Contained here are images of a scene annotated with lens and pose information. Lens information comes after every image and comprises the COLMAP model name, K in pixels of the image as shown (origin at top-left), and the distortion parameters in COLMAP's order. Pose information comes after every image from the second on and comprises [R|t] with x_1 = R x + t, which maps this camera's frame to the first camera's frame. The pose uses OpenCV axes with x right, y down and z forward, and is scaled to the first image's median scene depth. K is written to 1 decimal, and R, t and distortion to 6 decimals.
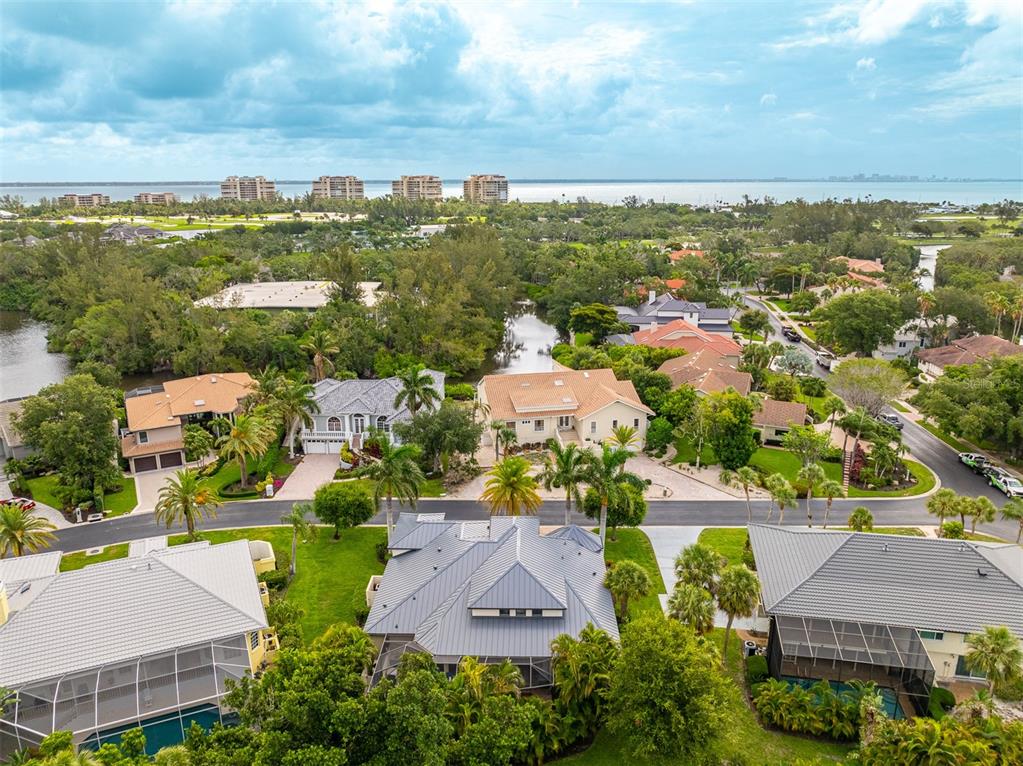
lens RADIAL K [[731.3, 0, 511.5], [0, 731.3, 383.0], [0, 0, 1]] dist [-0.024159, 0.000814]
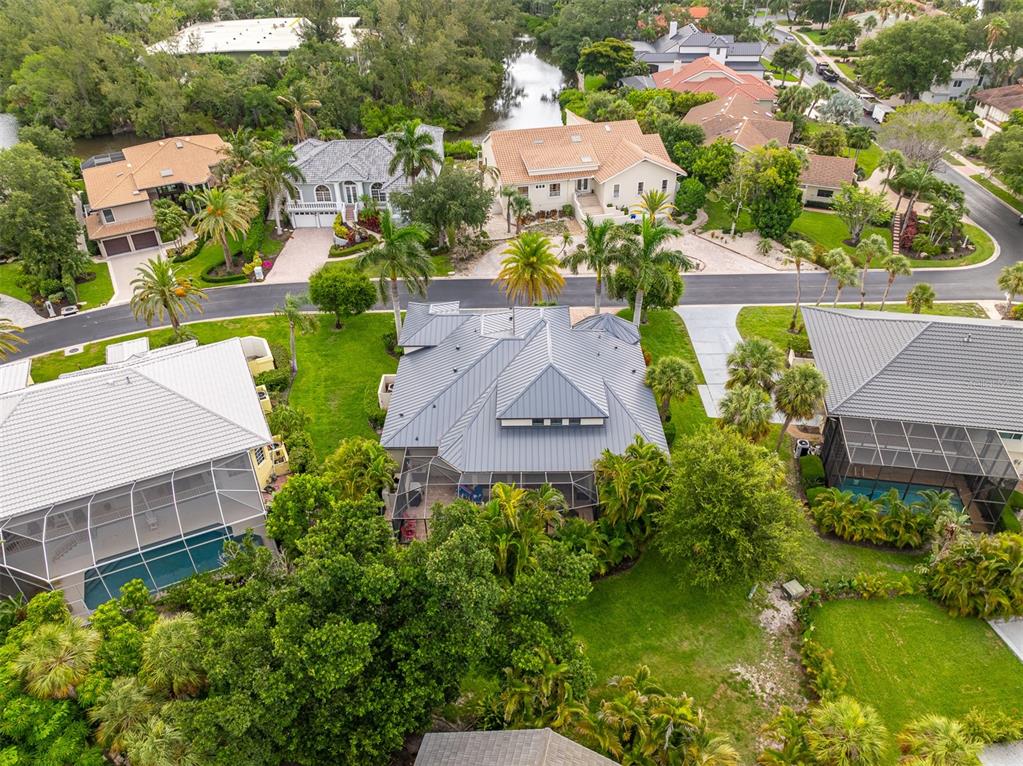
lens RADIAL K [[723.6, 0, 511.5], [0, 723.6, 383.0], [0, 0, 1]] dist [-0.024719, 0.007324]
pose [[0.999740, -0.022496, 0.003745, -0.023754], [0.020003, 0.943860, 0.329741, -0.011086], [-0.010952, -0.329580, 0.944064, 0.100725]]
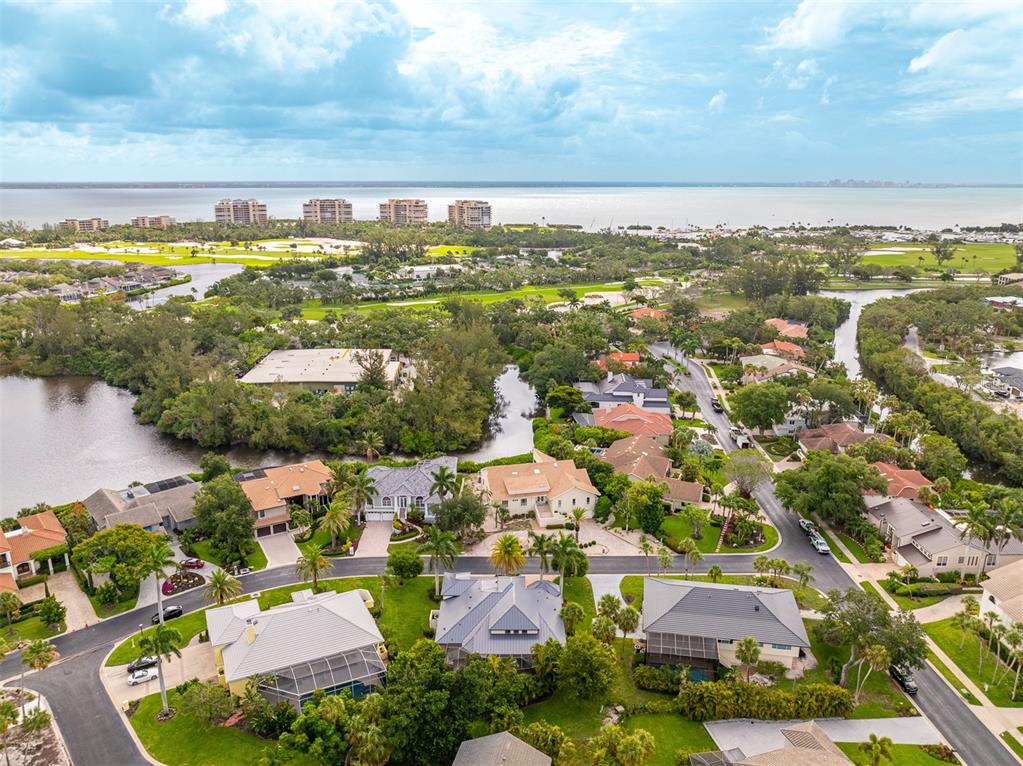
lens RADIAL K [[723.6, 0, 511.5], [0, 723.6, 383.0], [0, 0, 1]] dist [-0.024719, 0.007324]
pose [[0.999674, -0.001642, 0.025498, -0.025734], [0.001815, 0.999975, -0.006777, -0.182628], [-0.025486, 0.006821, 0.999652, -0.504982]]
